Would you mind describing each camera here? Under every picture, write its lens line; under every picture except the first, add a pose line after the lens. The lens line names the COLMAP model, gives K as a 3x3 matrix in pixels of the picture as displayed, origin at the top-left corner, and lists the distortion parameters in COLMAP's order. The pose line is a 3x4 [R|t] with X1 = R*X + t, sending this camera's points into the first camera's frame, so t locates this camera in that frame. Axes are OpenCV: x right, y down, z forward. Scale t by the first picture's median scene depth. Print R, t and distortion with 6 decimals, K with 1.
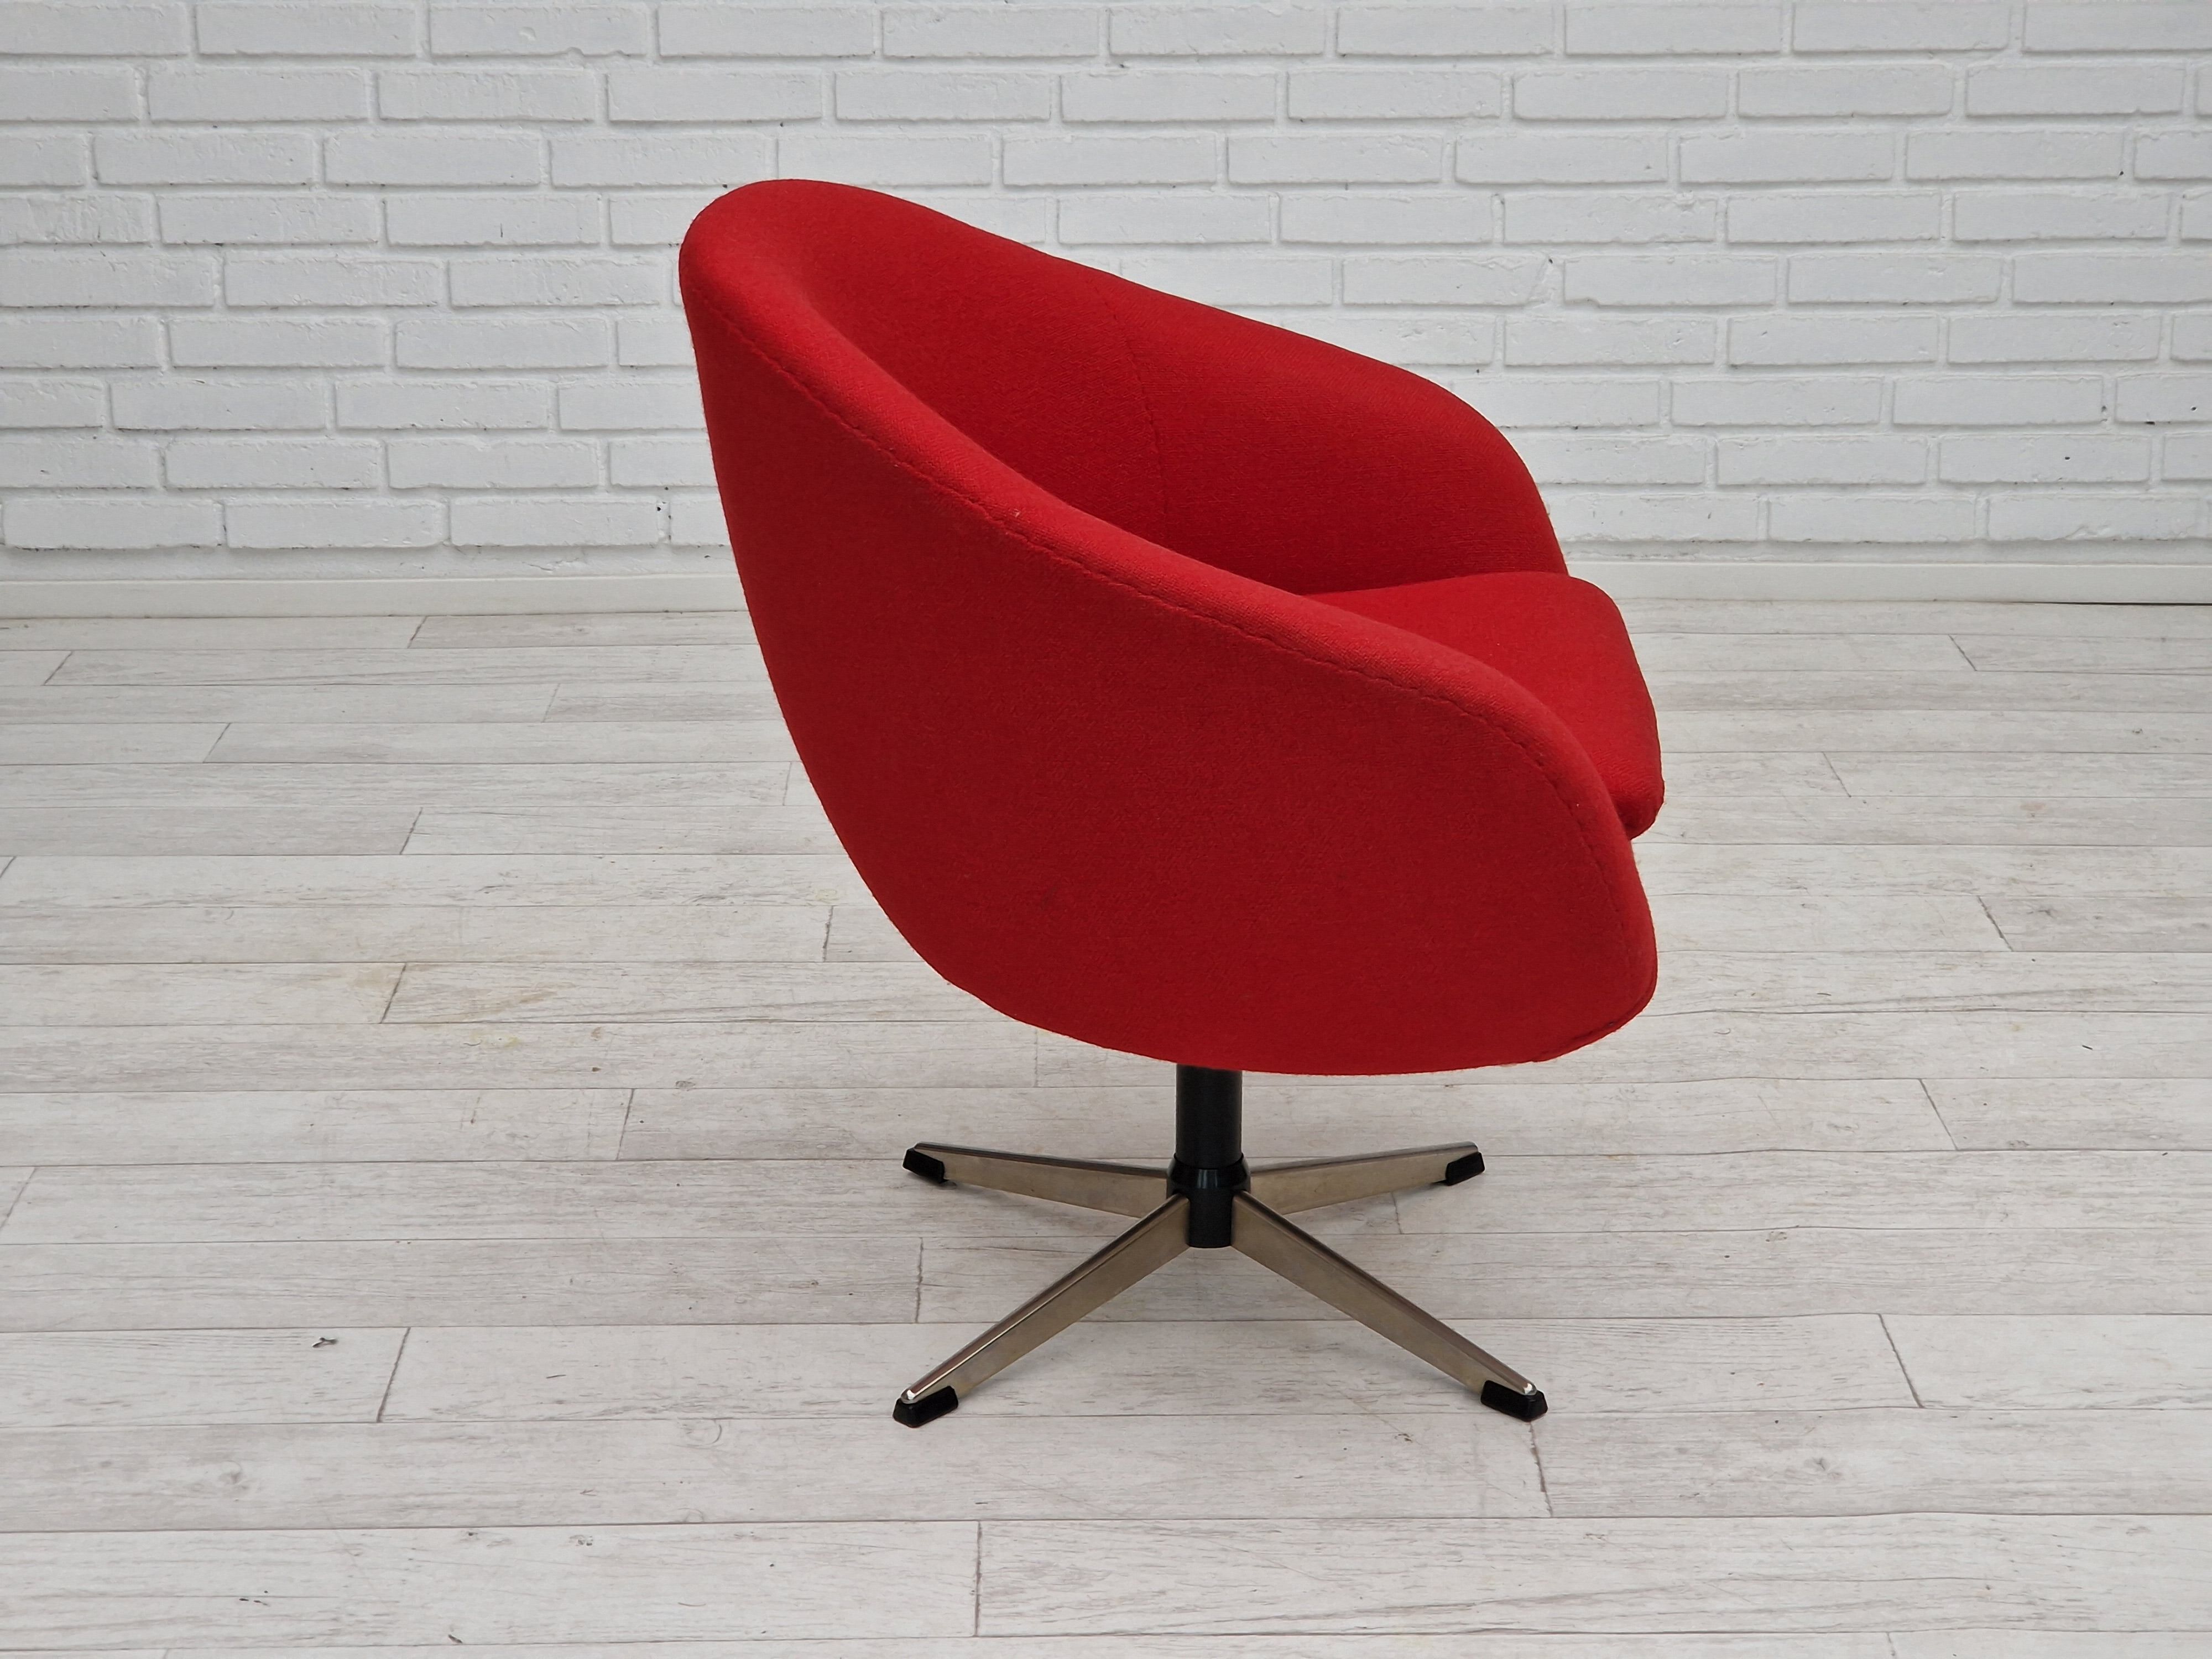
lens RADIAL K [[4231.1, 0, 1132.1], [0, 4231.1, 820.1], [0, 0, 1]] dist [0.029552, 0.508854]
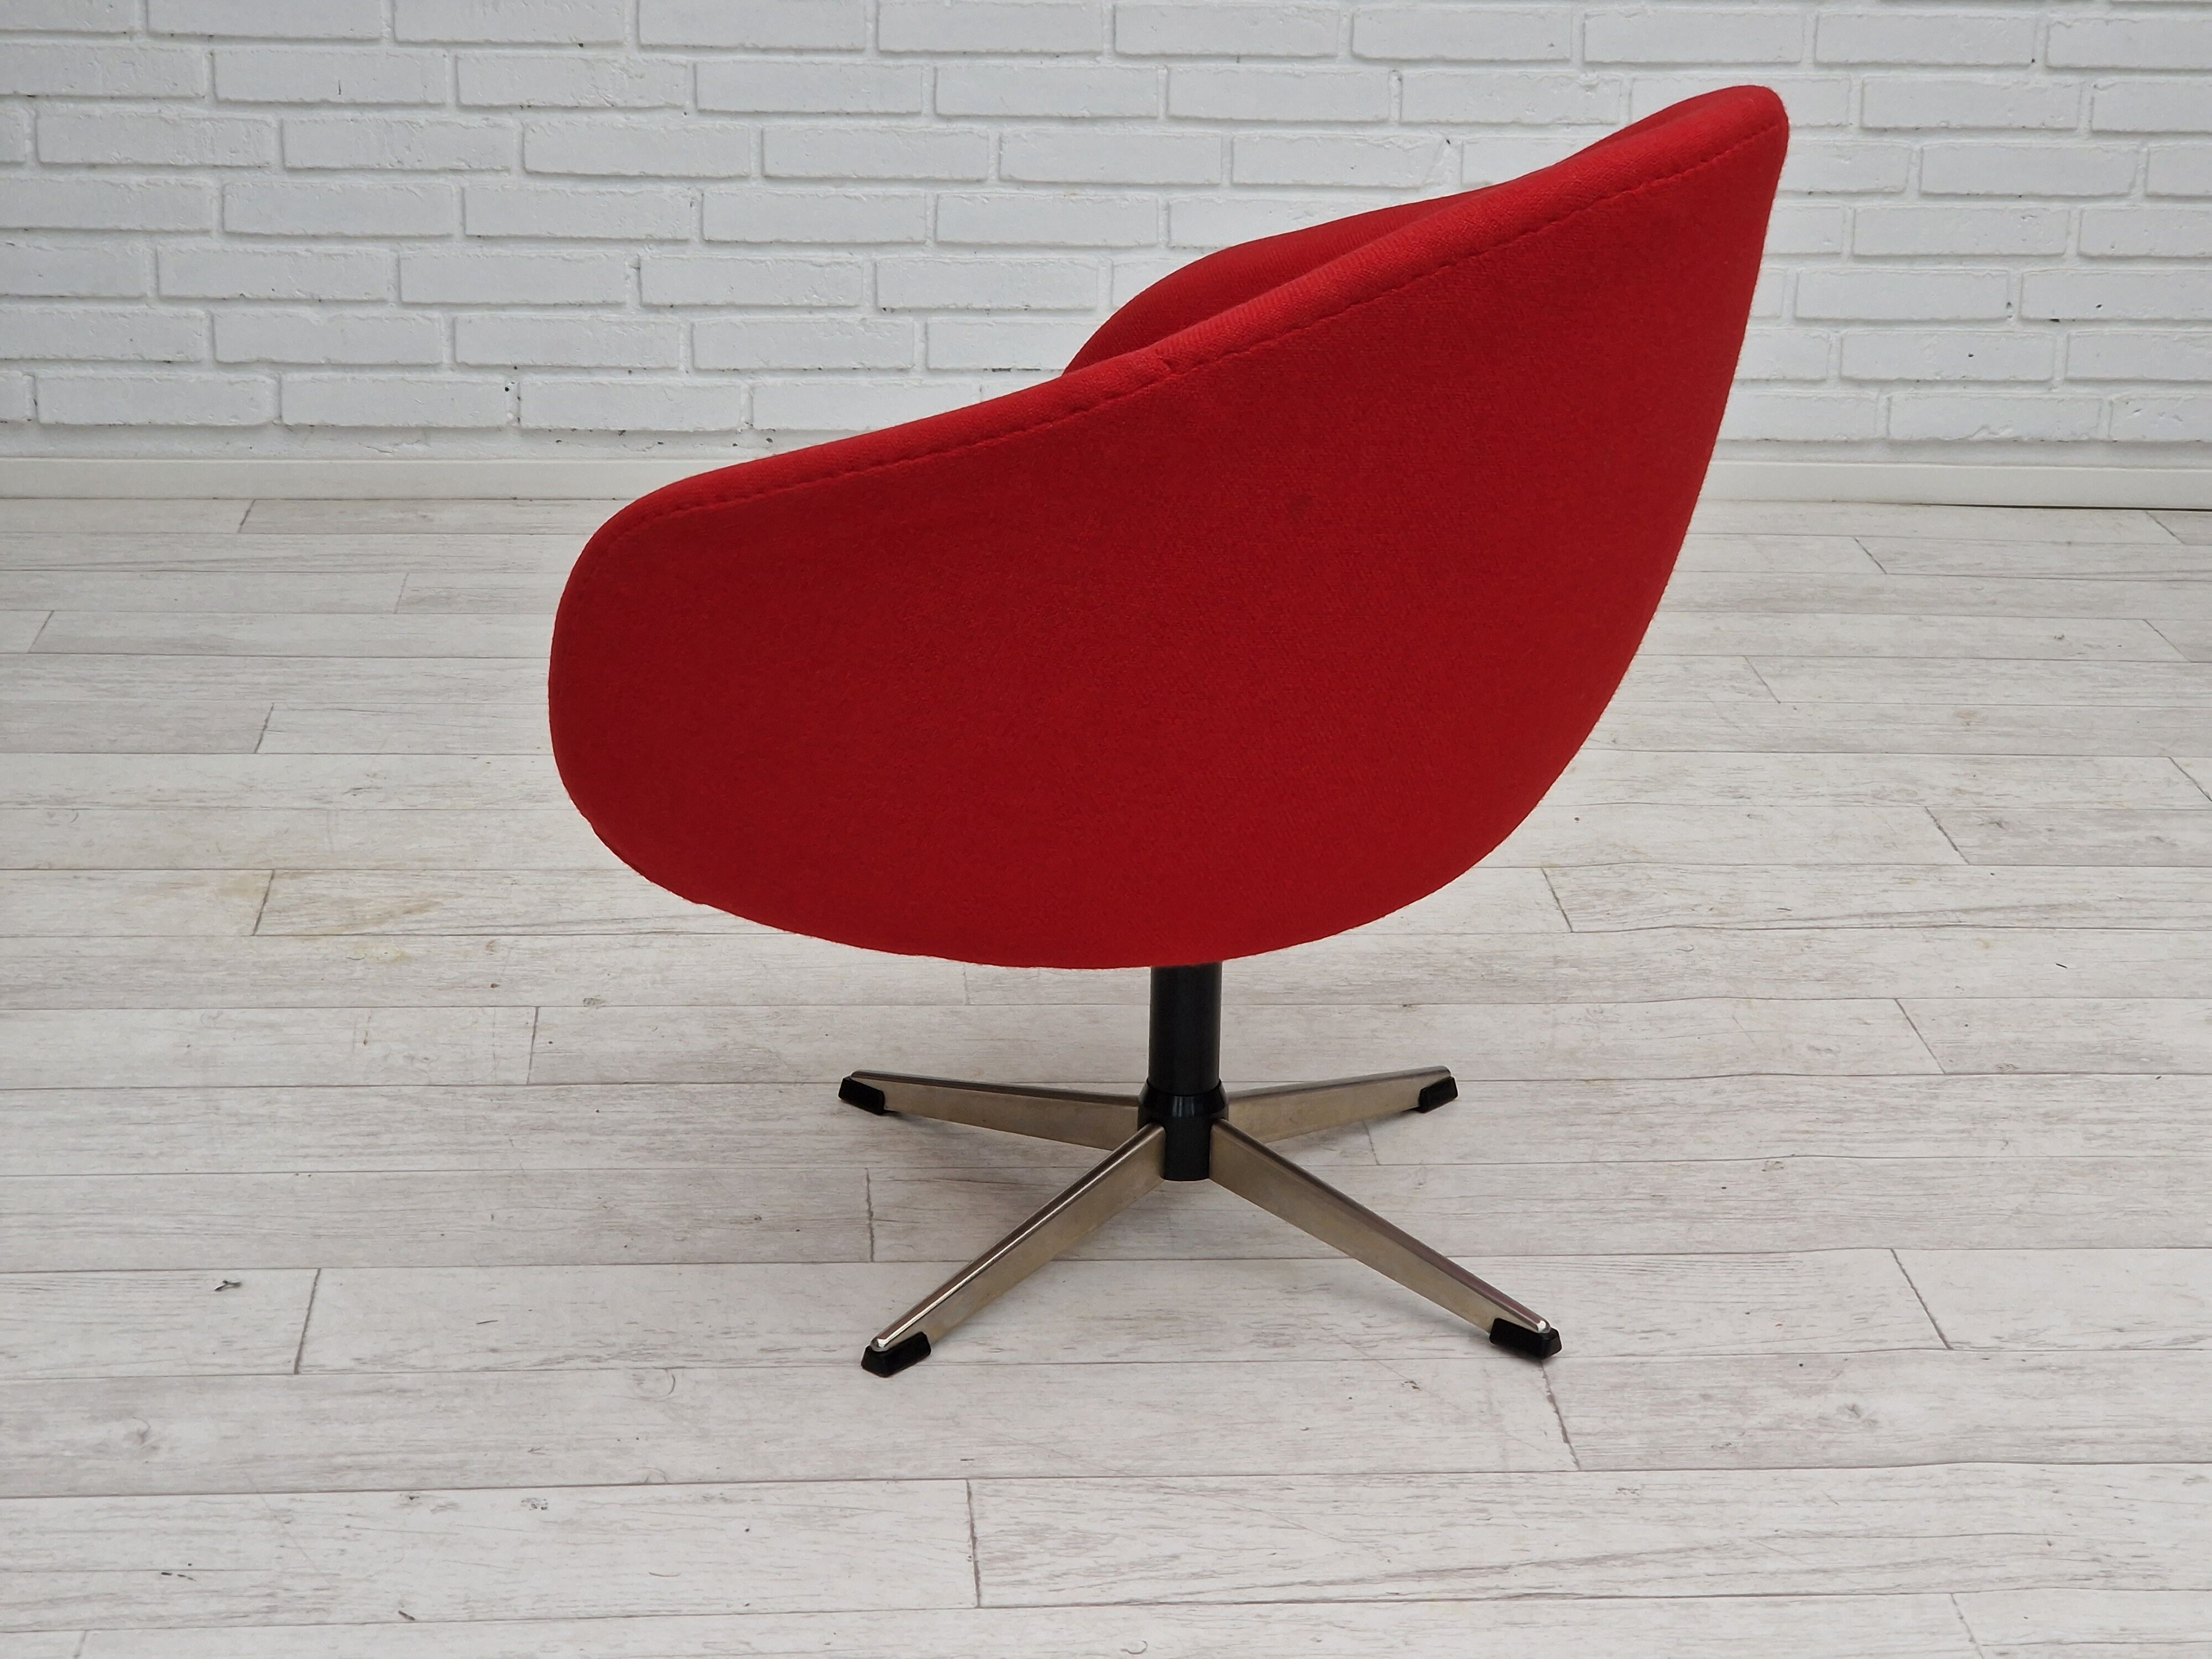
lens RADIAL K [[4222.7, 0, 1173.3], [0, 4222.7, 828.7], [0, 0, 1]] dist [0.031563, 0.460595]
pose [[0.996932, 0.004888, 0.078117, -0.046830], [-0.006818, 0.999677, 0.024467, 0.000555], [-0.077972, -0.024924, 0.996644, 0.059445]]
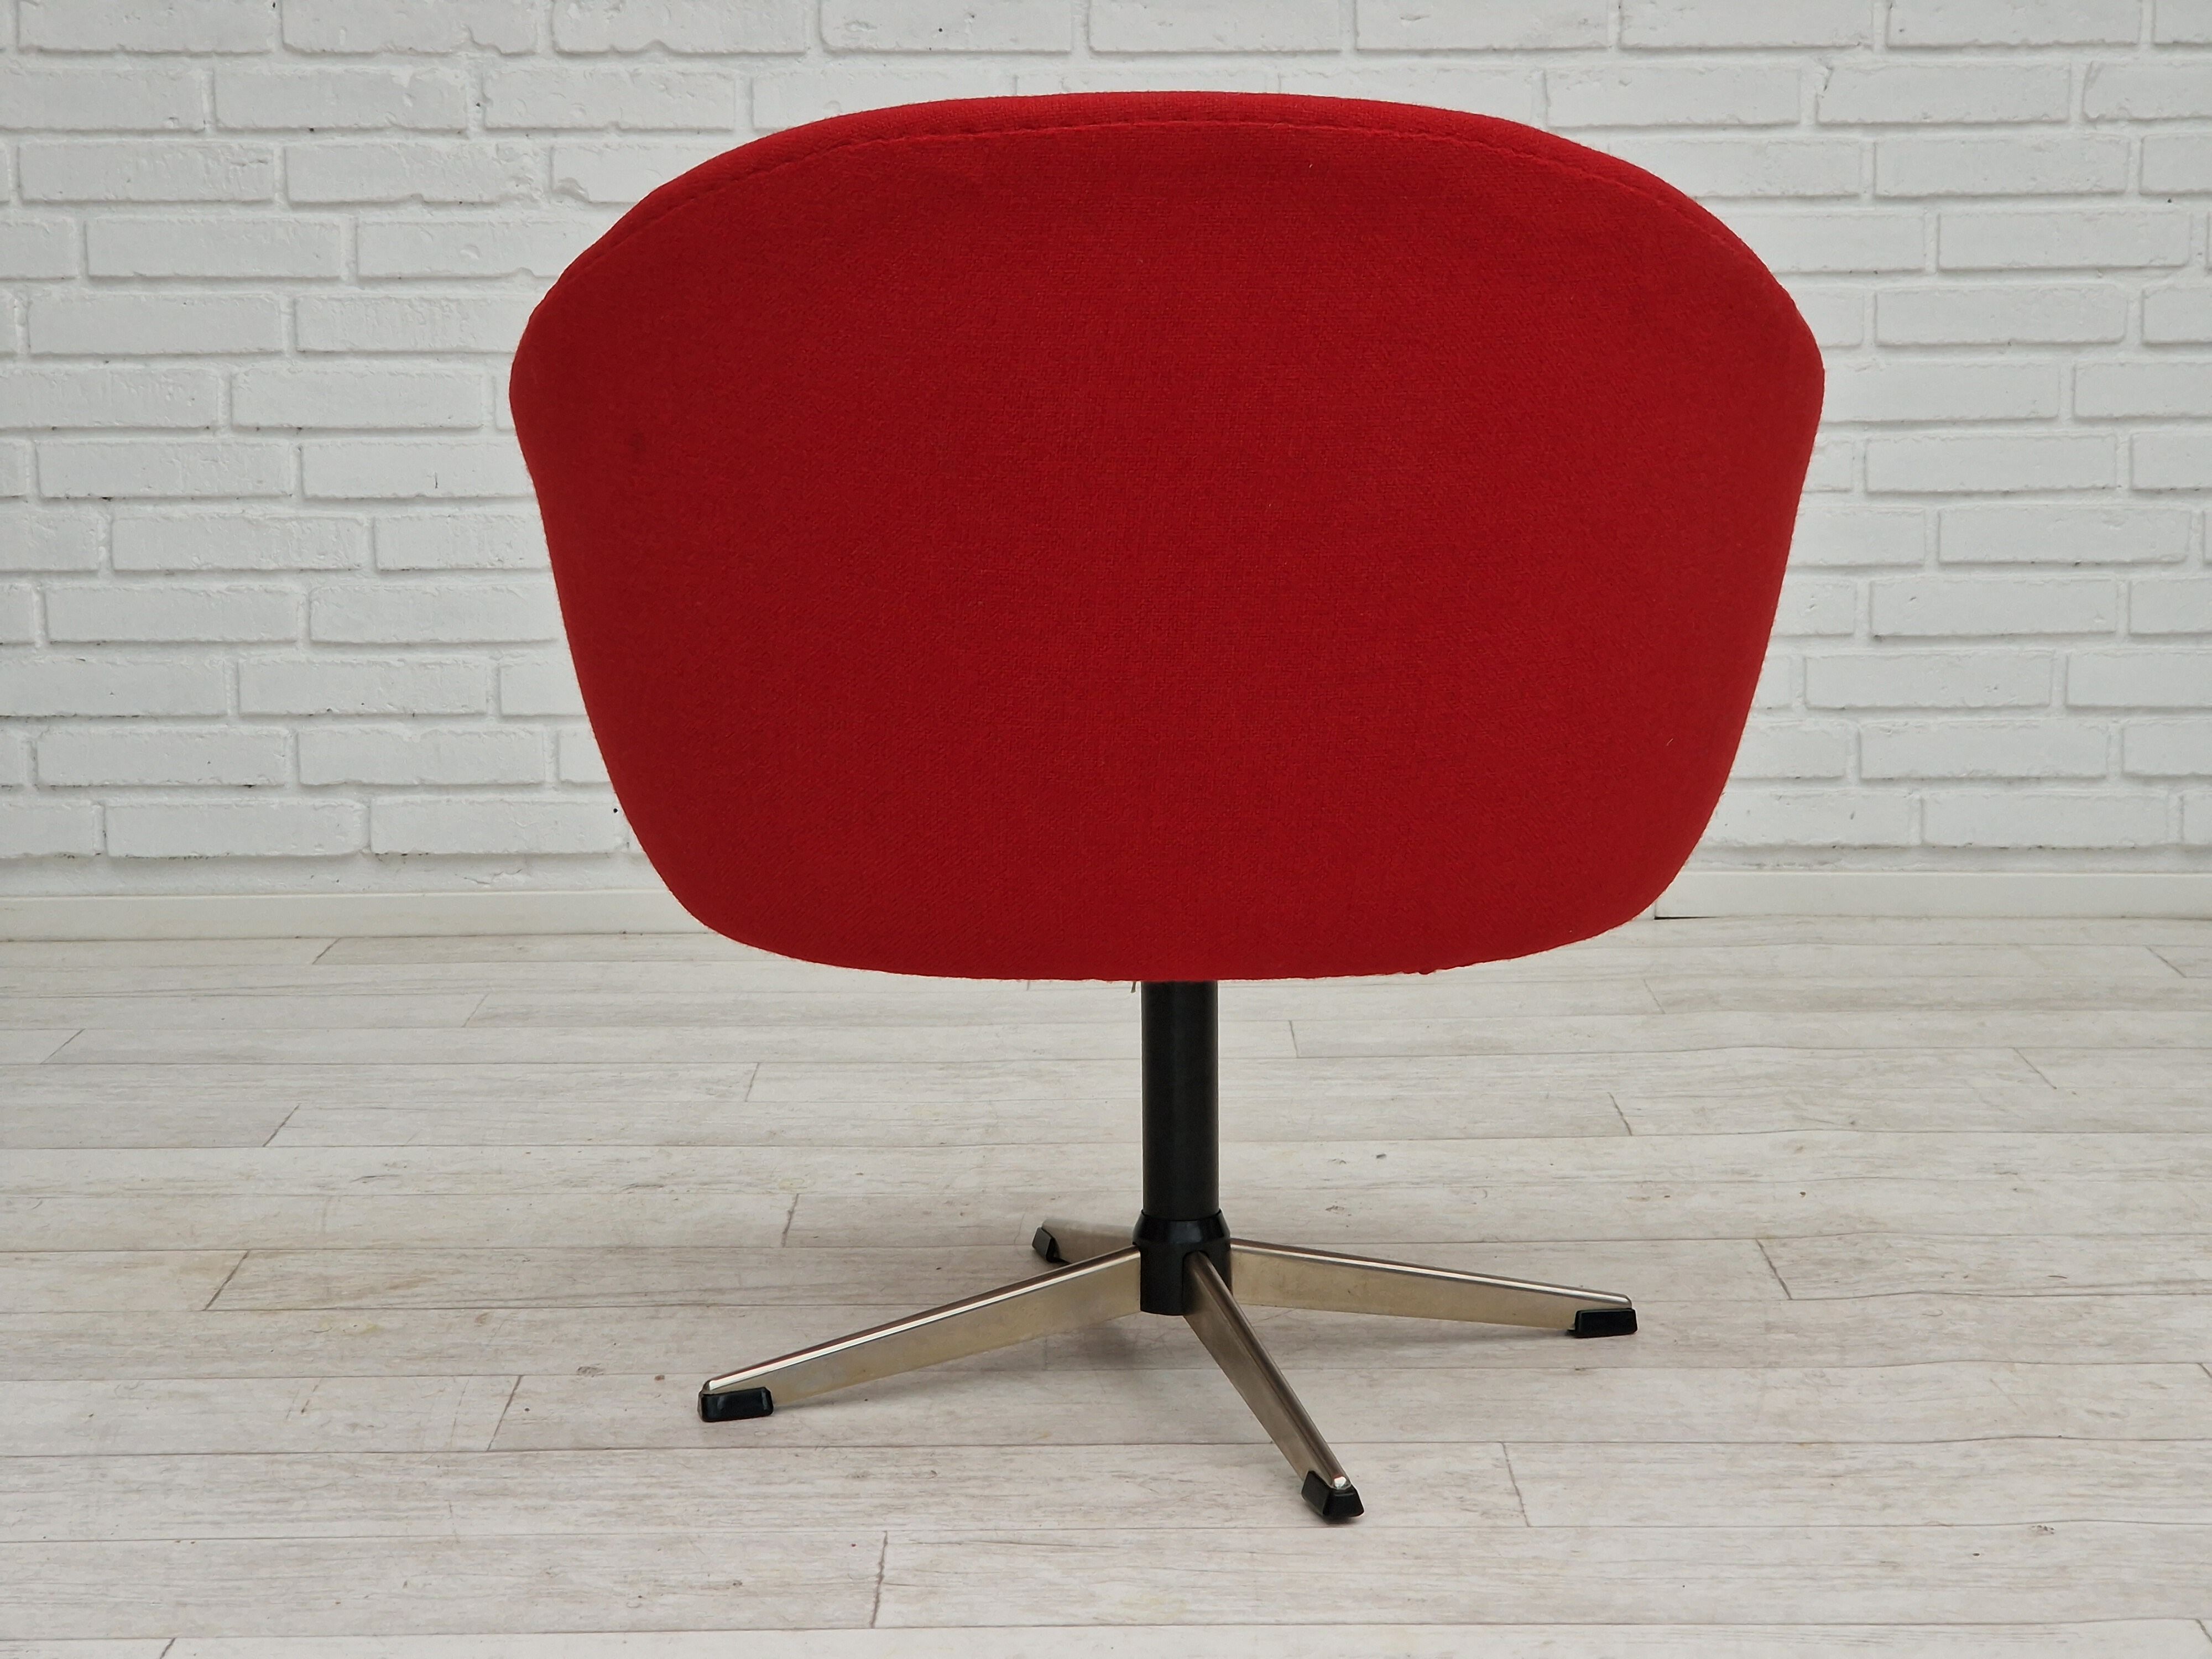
lens RADIAL K [[4208.3, 0, 1146.2], [0, 4208.3, 815.8], [0, 0, 1]] dist [0.046697, 0.346252]
pose [[0.999960, -0.003018, -0.008455, 0.002396], [0.001679, 0.988041, -0.154185, 0.074480], [0.008819, 0.154164, 0.988006, 0.210202]]
